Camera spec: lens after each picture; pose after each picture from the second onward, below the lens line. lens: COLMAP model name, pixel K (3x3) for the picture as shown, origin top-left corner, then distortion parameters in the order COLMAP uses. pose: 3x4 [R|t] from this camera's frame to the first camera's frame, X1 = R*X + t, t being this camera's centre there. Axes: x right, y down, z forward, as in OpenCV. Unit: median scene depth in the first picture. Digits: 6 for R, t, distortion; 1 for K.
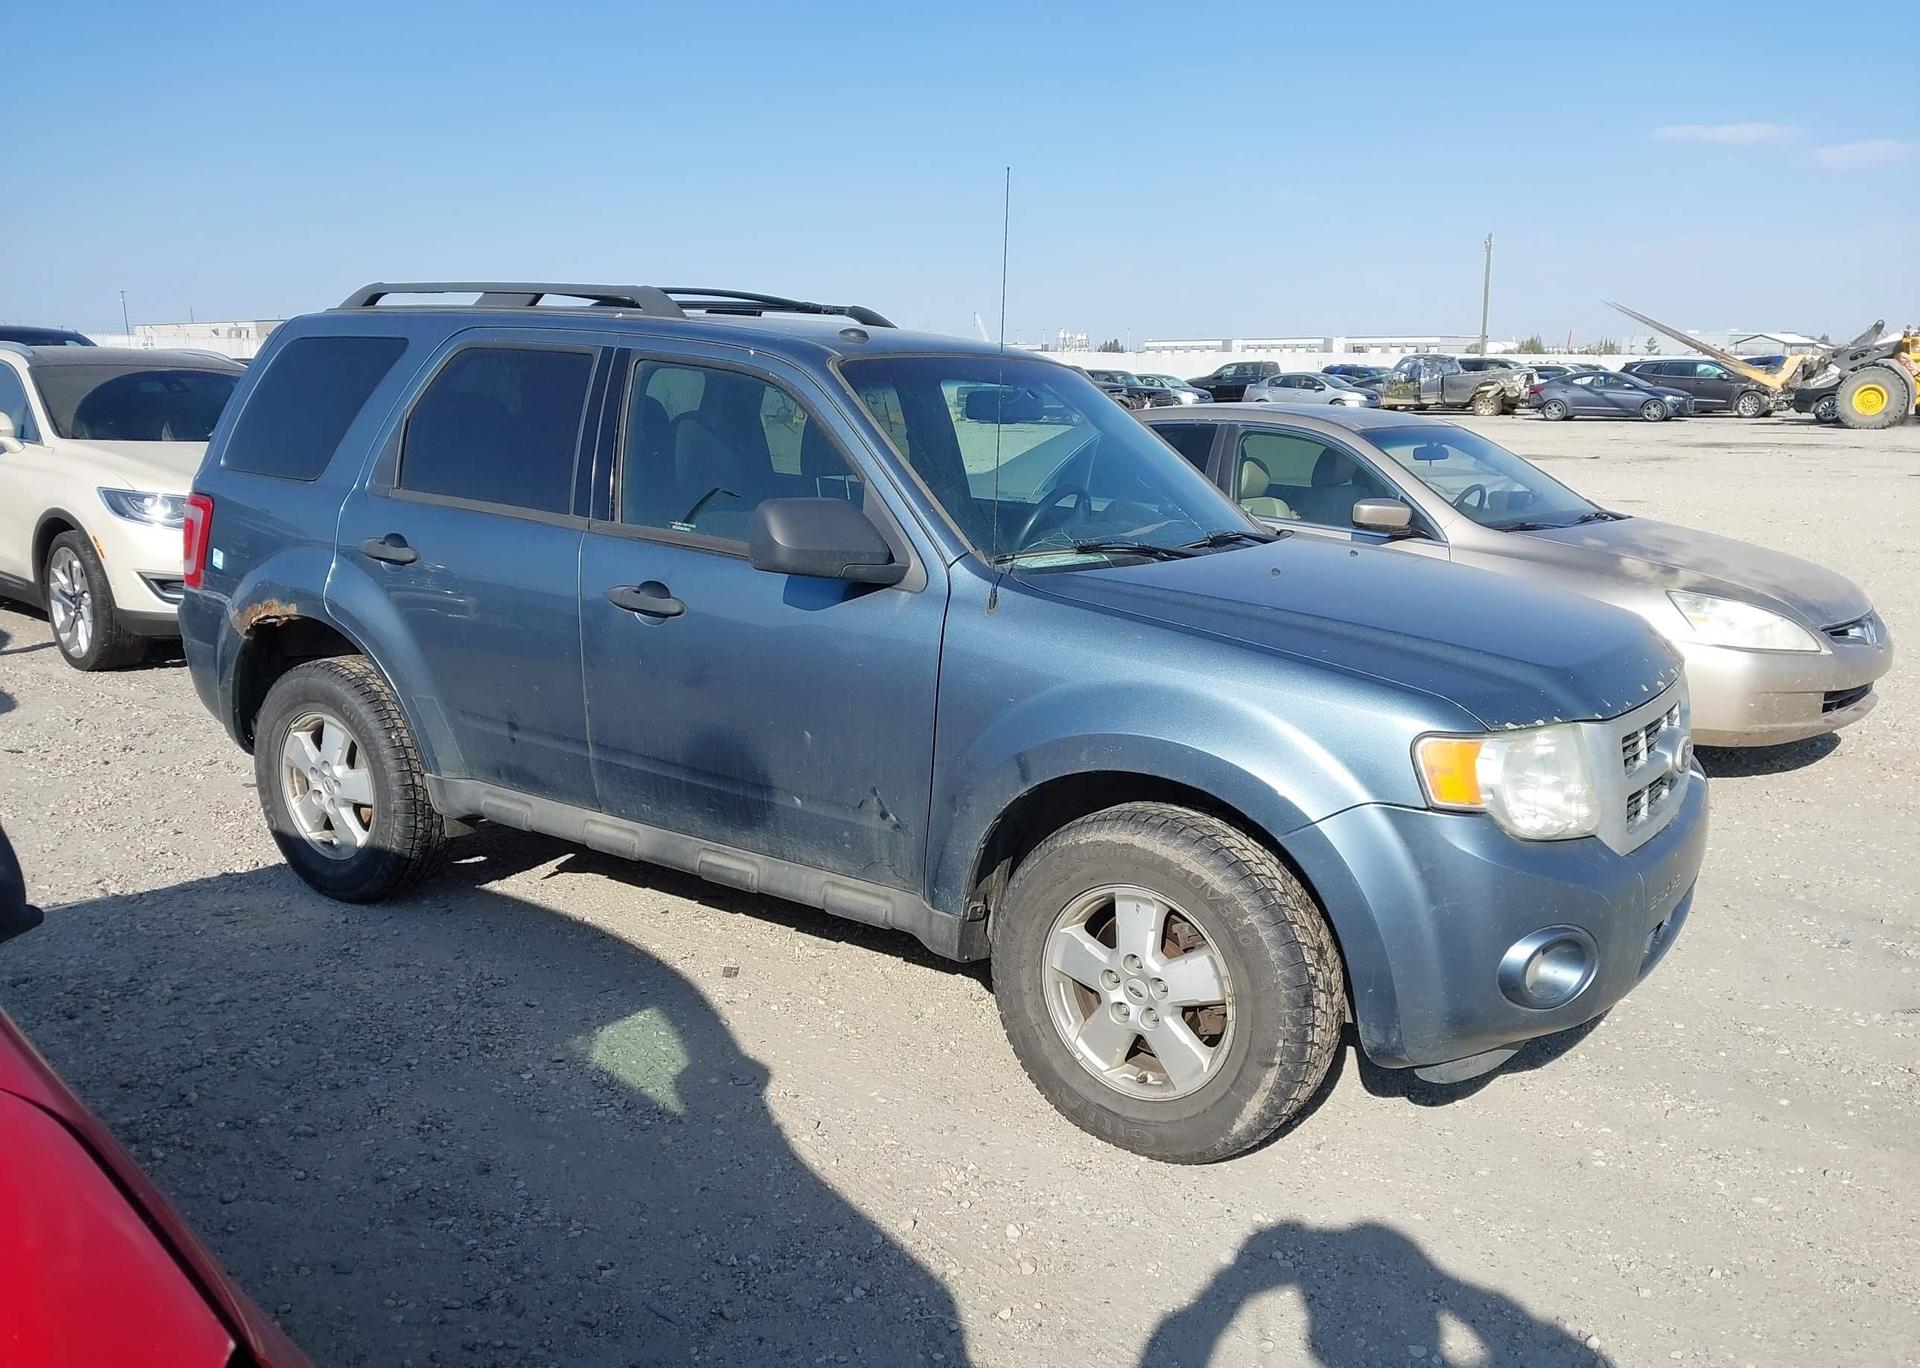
lens RADIAL K [[1542.4, 0, 954.0], [0, 1542.4, 688.6], [0, 0, 1]] dist [0.034781, -0.047650]
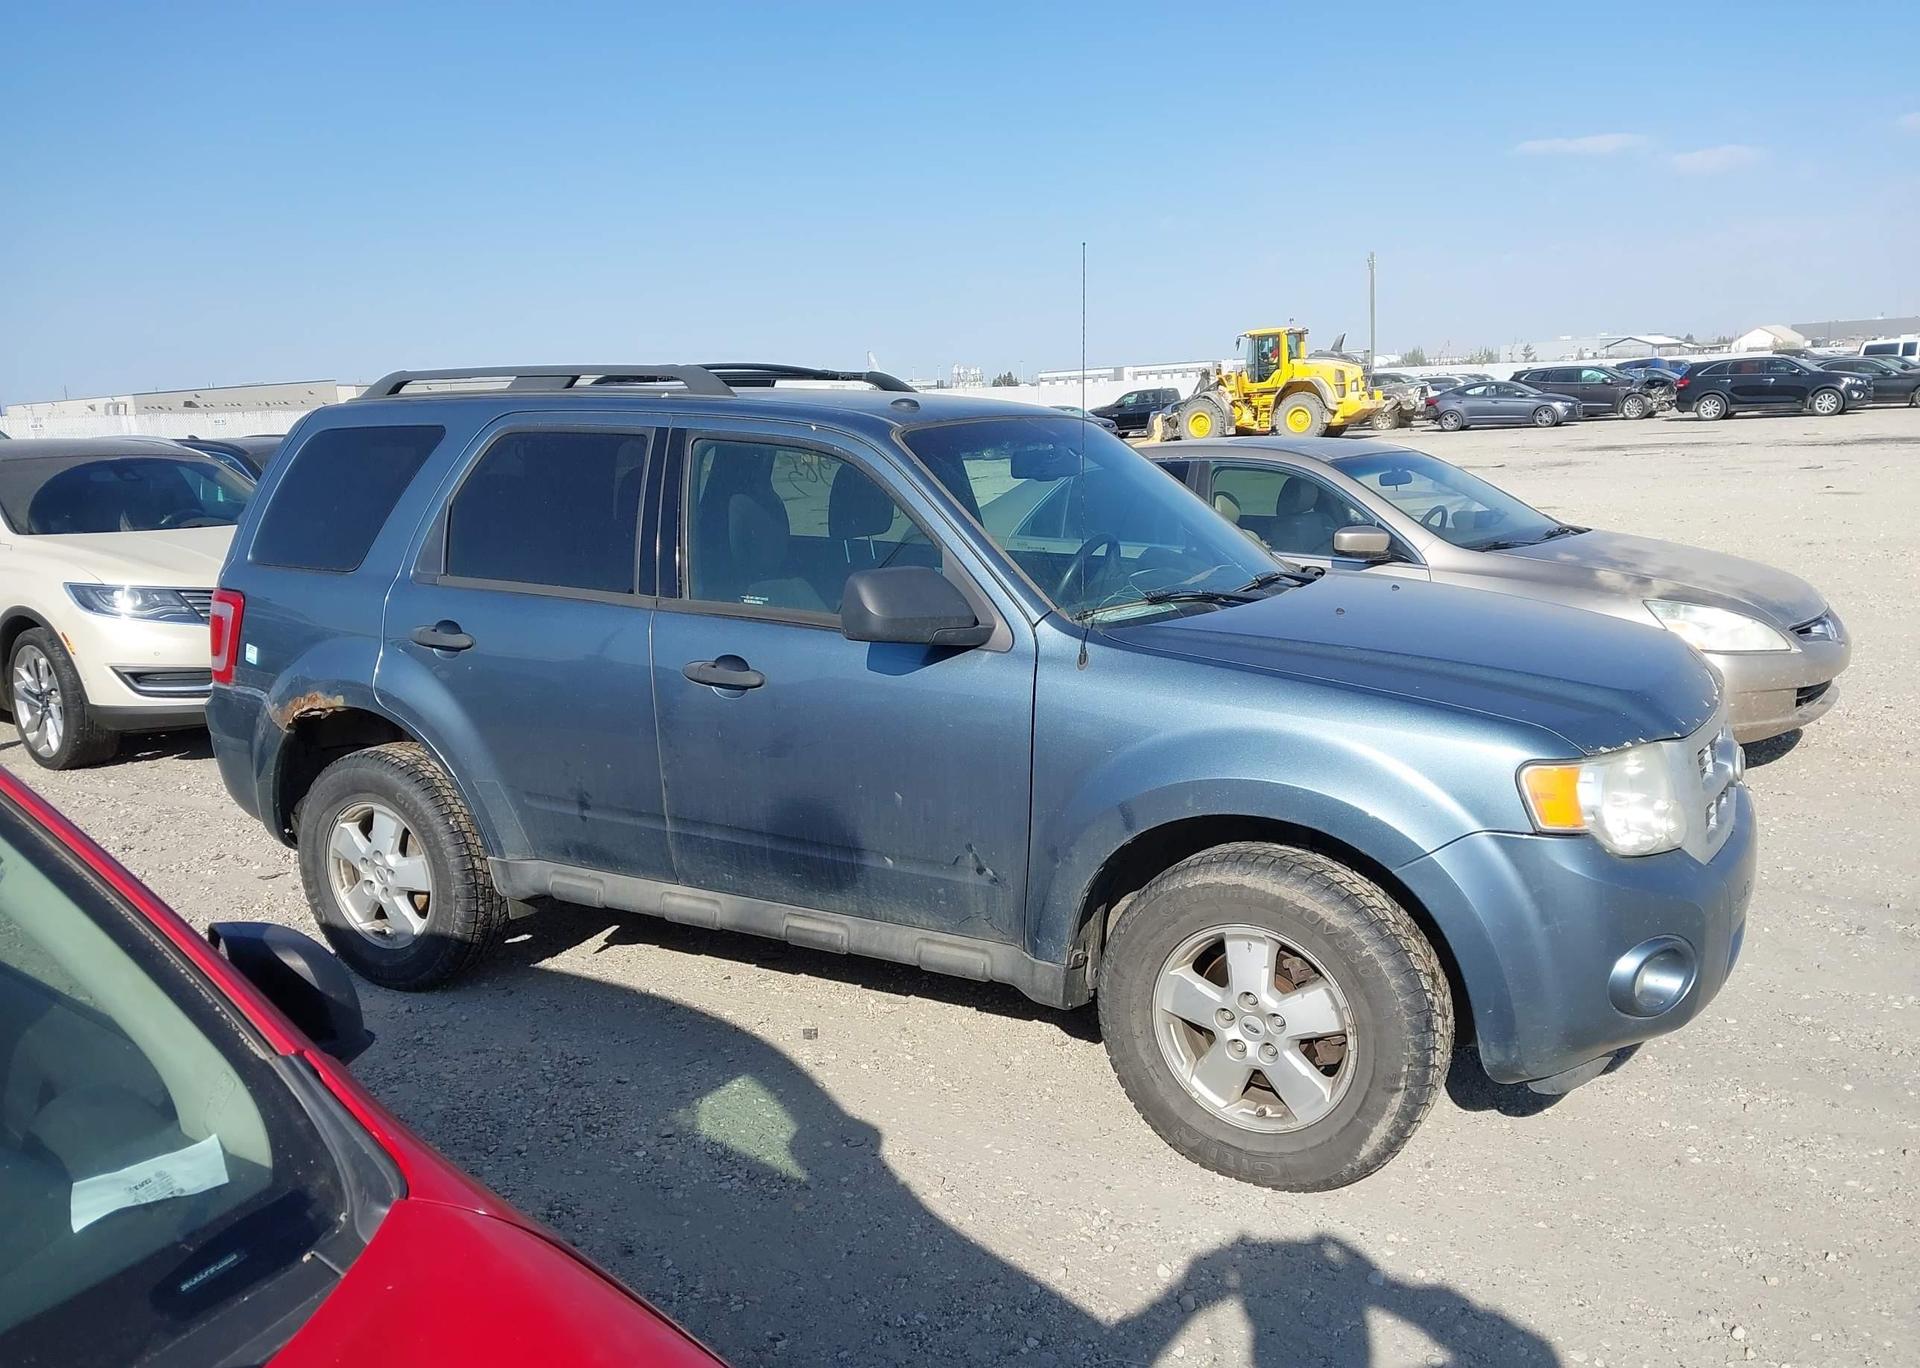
lens RADIAL K [[1542.4, 0, 950.5], [0, 1542.4, 684.1], [0, 0, 1]] dist [0.034781, -0.047650]
pose [[0.996720, -0.059457, 0.054909, -0.100258], [0.060845, 0.997859, -0.023966, -0.015995], [-0.053366, 0.027228, 0.998204, -0.021278]]
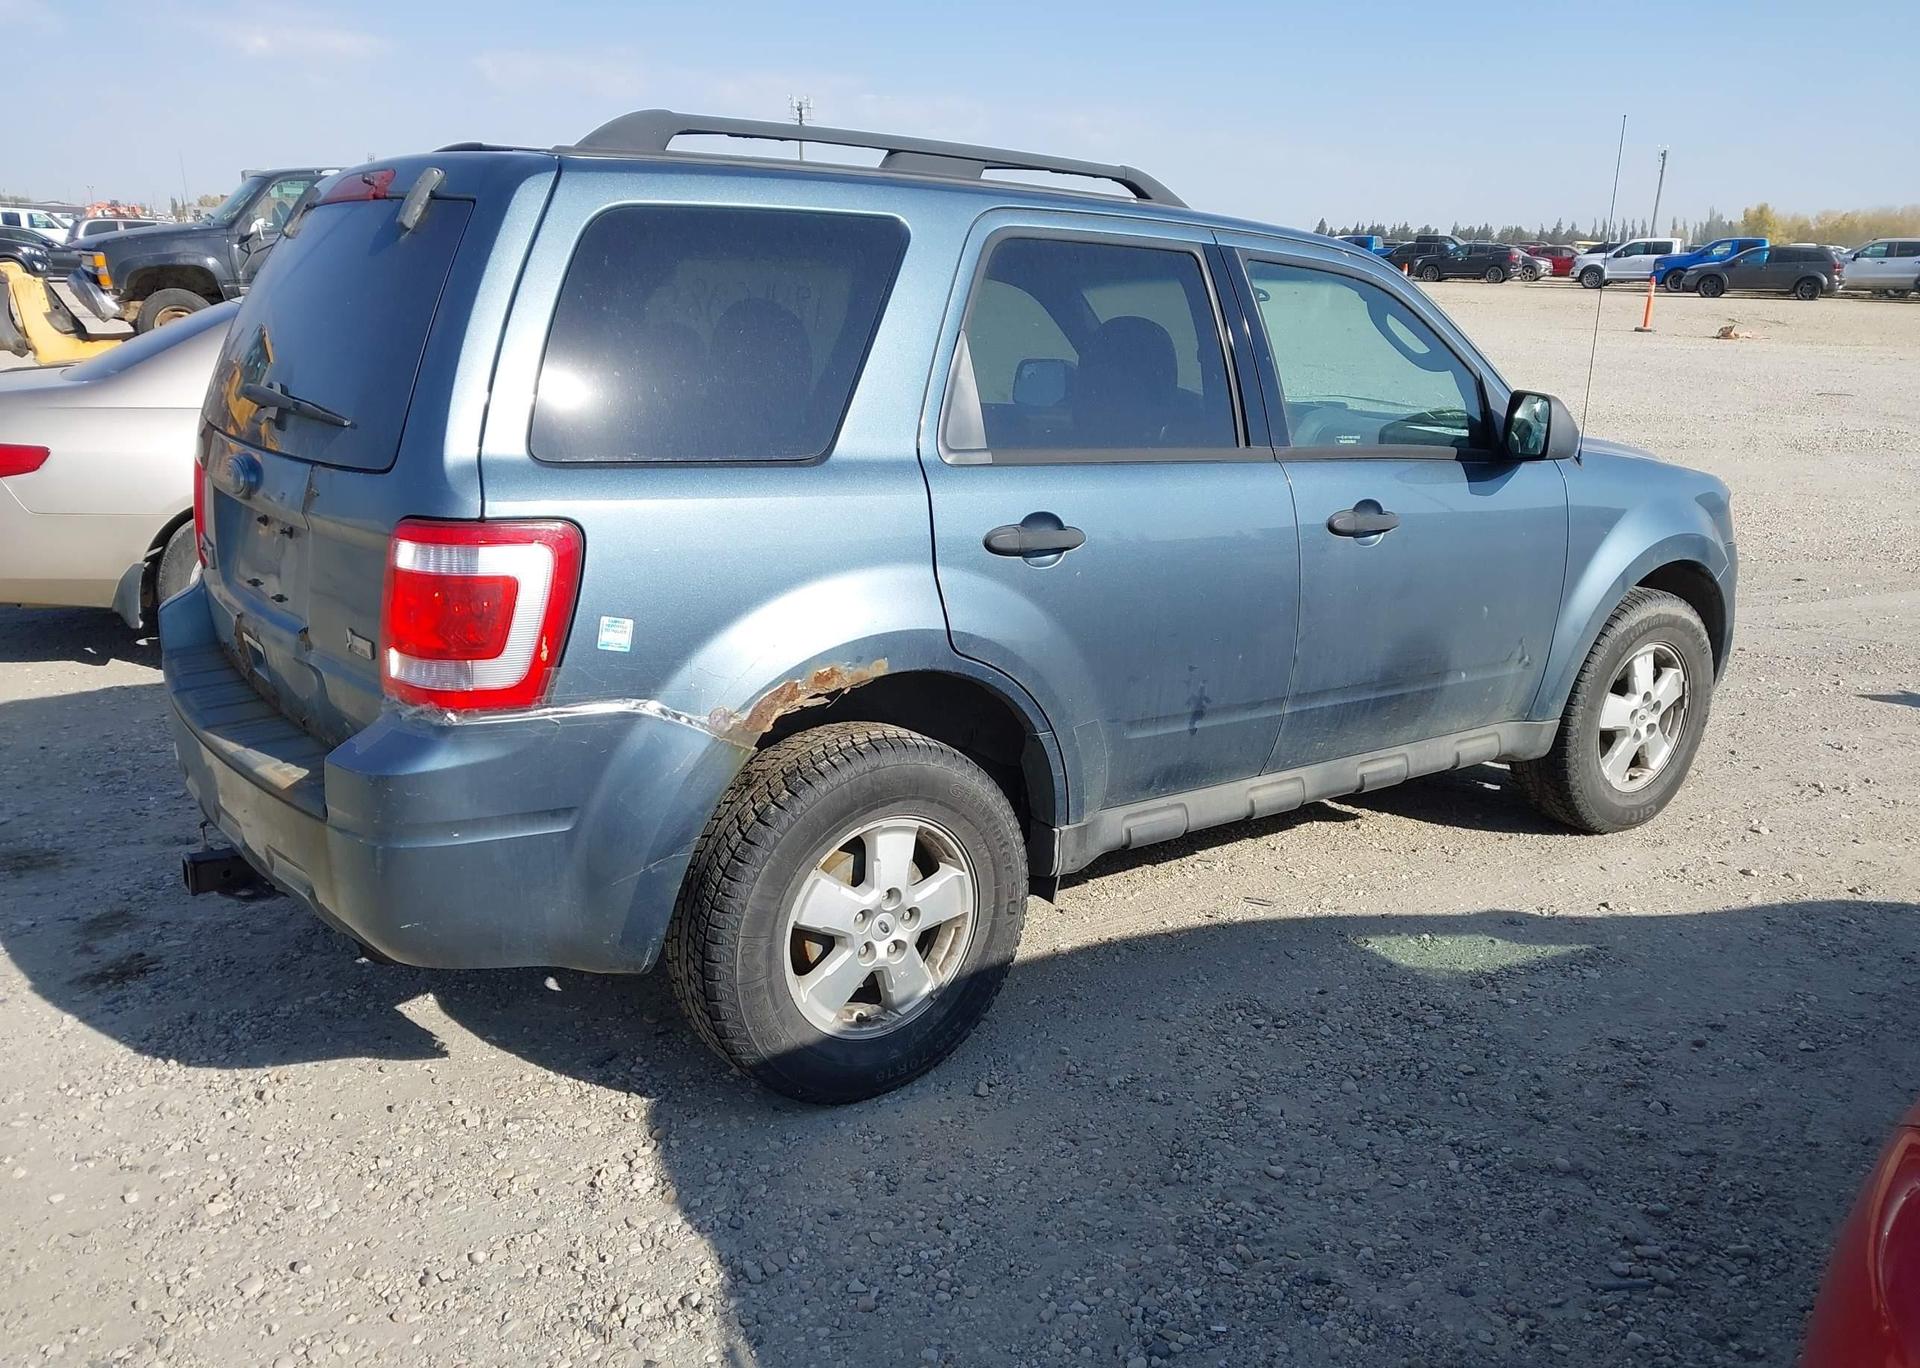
lens RADIAL K [[1542.4, 0, 972.0], [0, 1542.4, 680.9], [0, 0, 1]] dist [0.034781, -0.047650]
pose [[0.314091, -0.244529, 0.917362, -1.119033], [0.167186, 0.965407, 0.200094, -0.186133], [-0.934556, 0.090522, 0.344107, 0.860154]]
